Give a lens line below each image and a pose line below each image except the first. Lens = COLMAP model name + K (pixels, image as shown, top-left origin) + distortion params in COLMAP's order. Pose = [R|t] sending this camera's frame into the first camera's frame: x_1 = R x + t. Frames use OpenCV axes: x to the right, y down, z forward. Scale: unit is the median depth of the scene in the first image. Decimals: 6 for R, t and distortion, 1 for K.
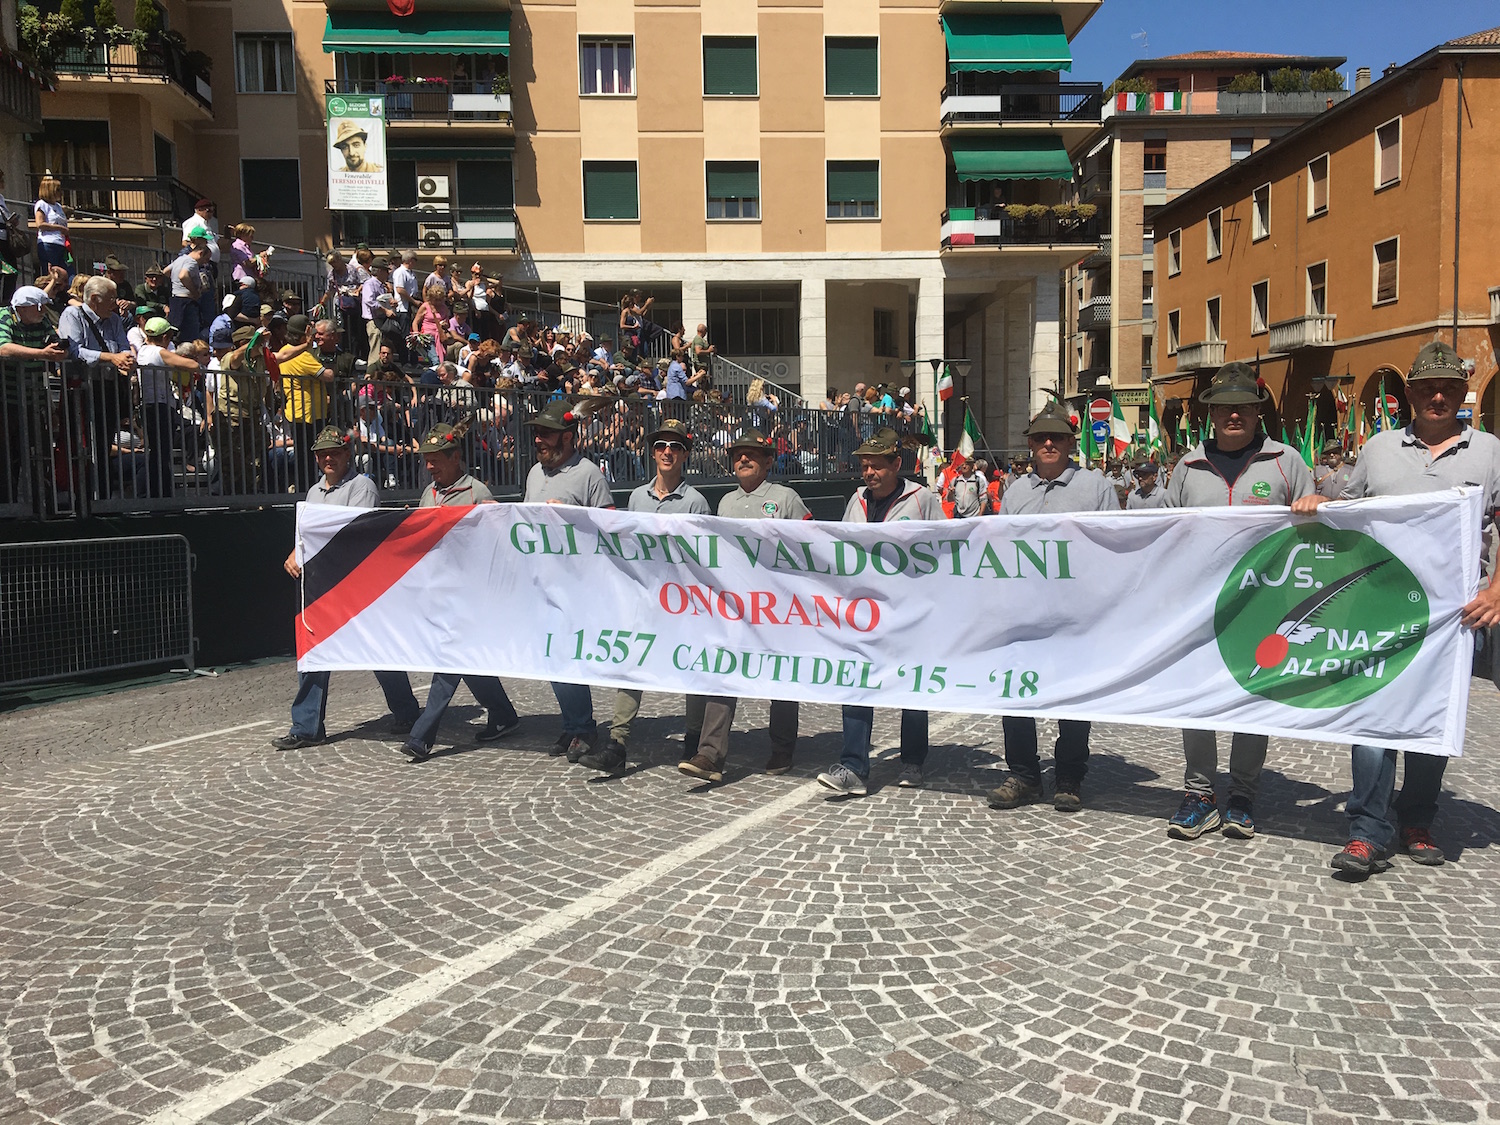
lens RADIAL K [[1364.6, 0, 750.0], [0, 1364.6, 562.5], [0, 0, 1]] dist [0.090919, -0.176715]
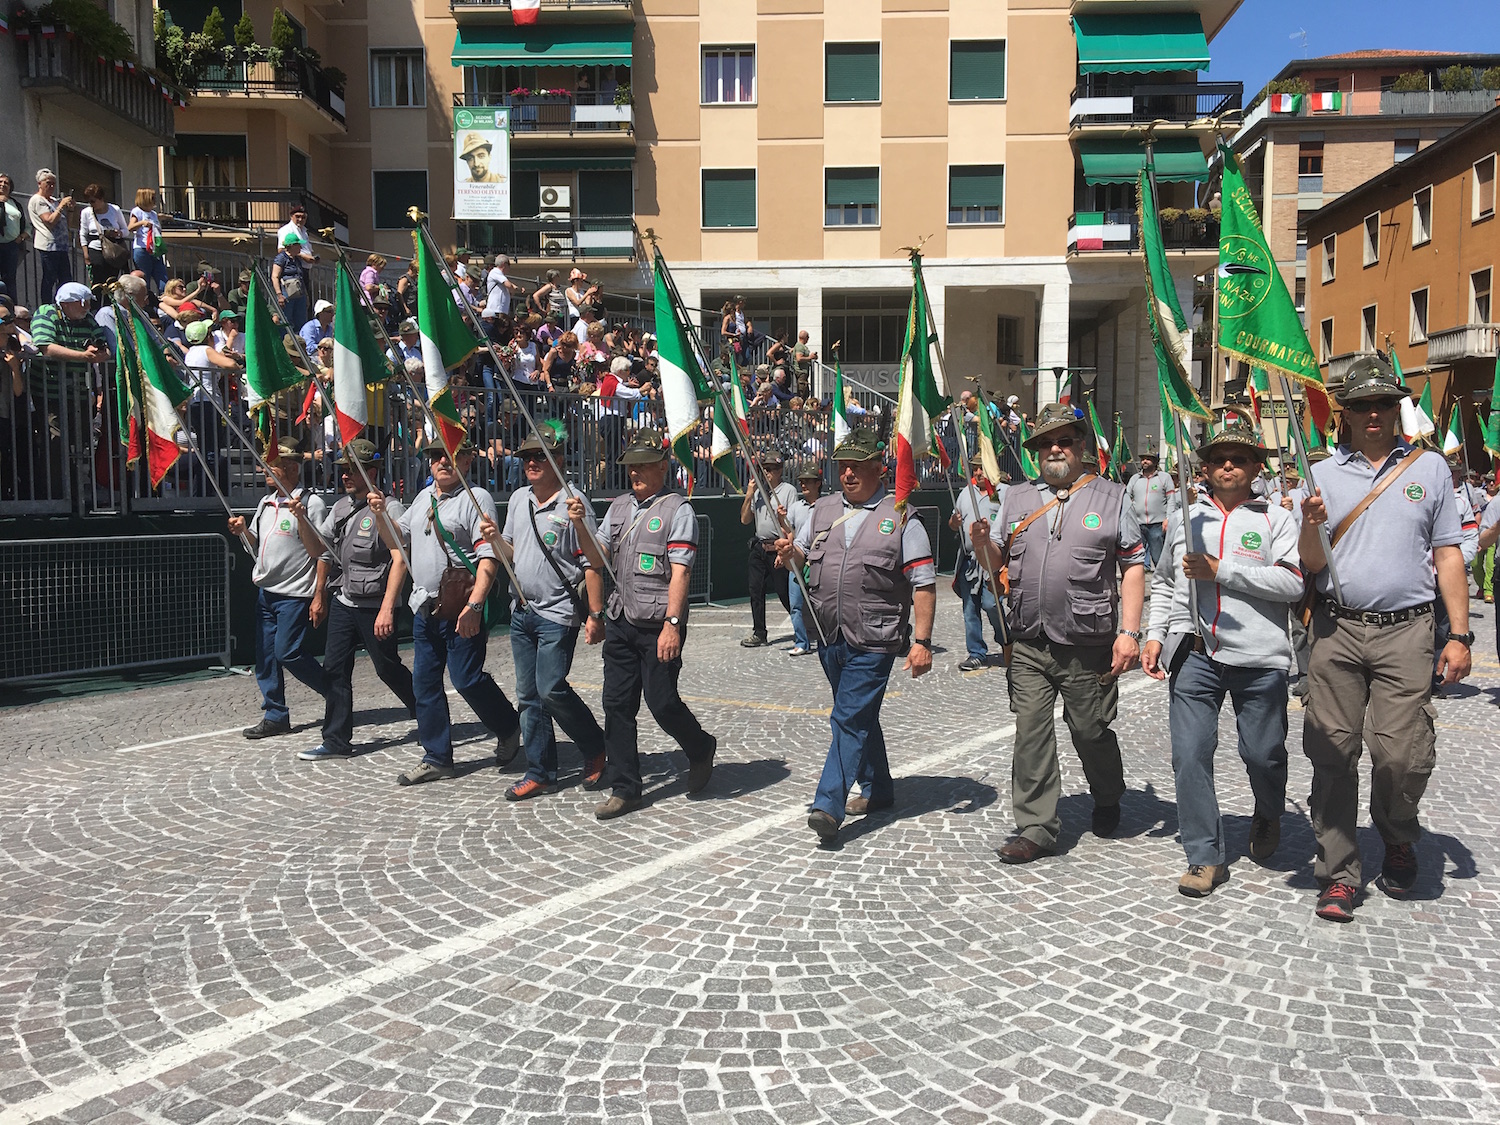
lens RADIAL K [[1349.1, 0, 742.7], [0, 1349.1, 557.9], [0, 0, 1]] dist [0.072295, -0.128592]
pose [[0.992510, 0.022663, -0.120040, 0.039339], [-0.023617, 0.999700, -0.006530, -0.002414], [0.119856, 0.009316, 0.992748, 0.024638]]
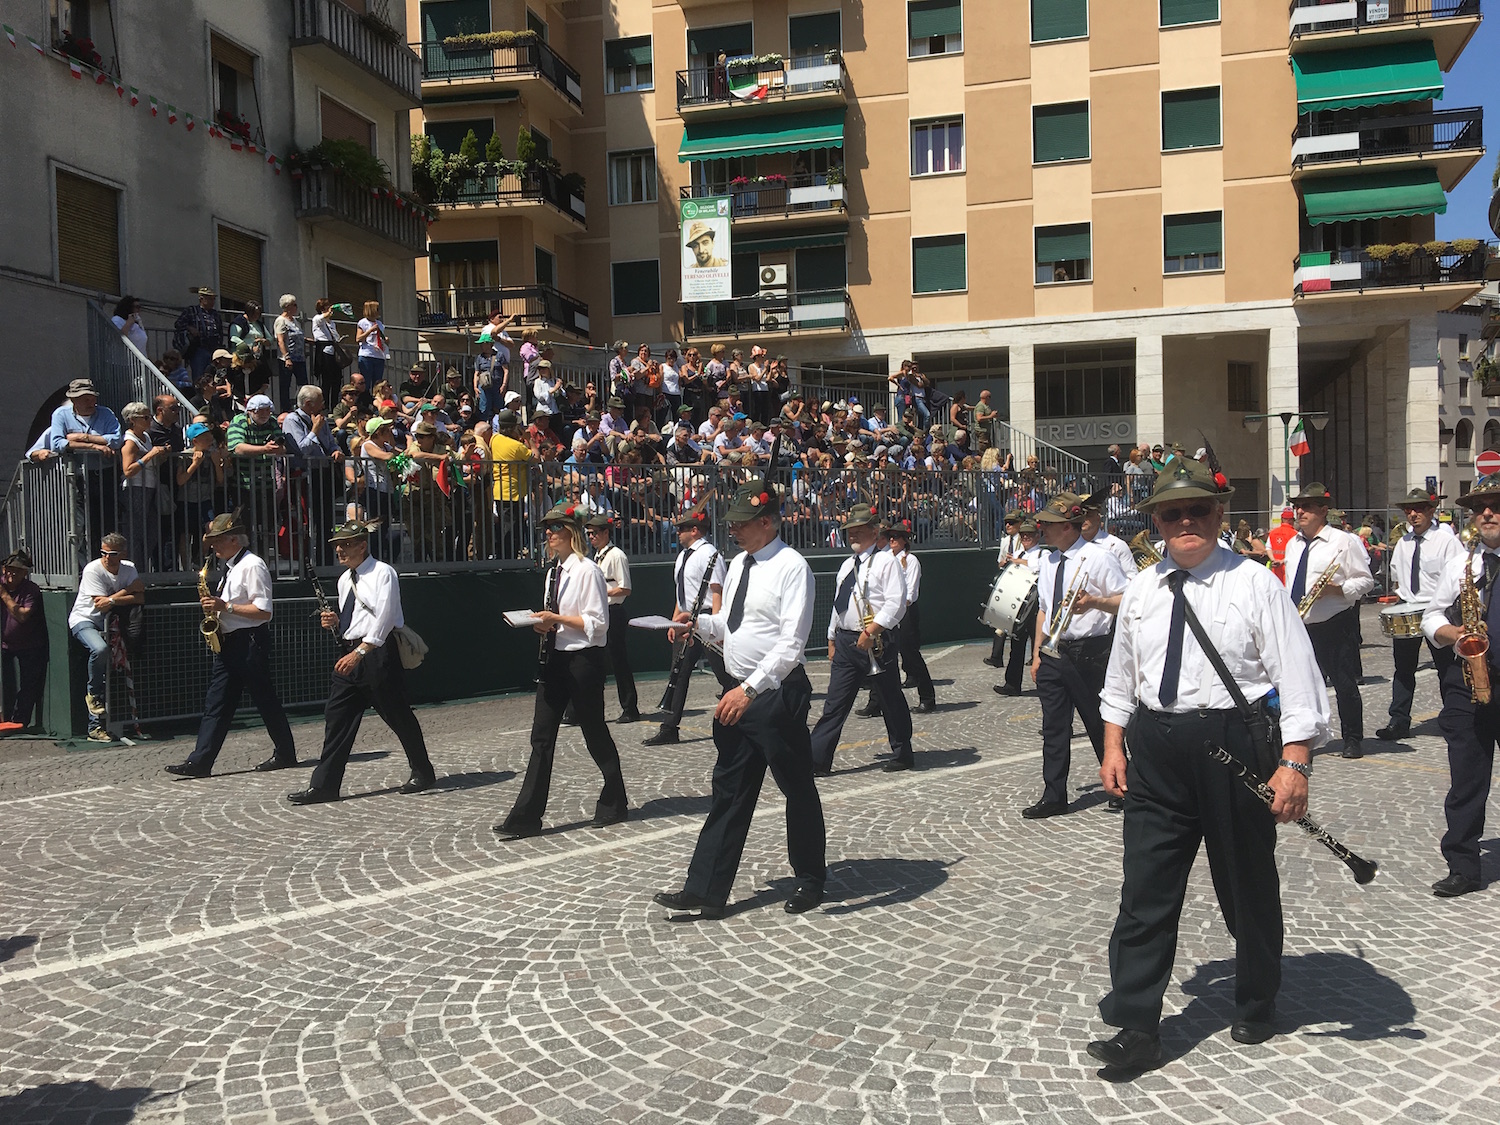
lens RADIAL K [[1364.6, 0, 750.0], [0, 1364.6, 562.5], [0, 0, 1]] dist [0.090919, -0.176715]
pose [[0.939568, 0.001070, -0.342361, 0.140546], [-0.015546, 0.999097, -0.039543, -0.002946], [0.342009, 0.042475, 0.938736, -0.014106]]
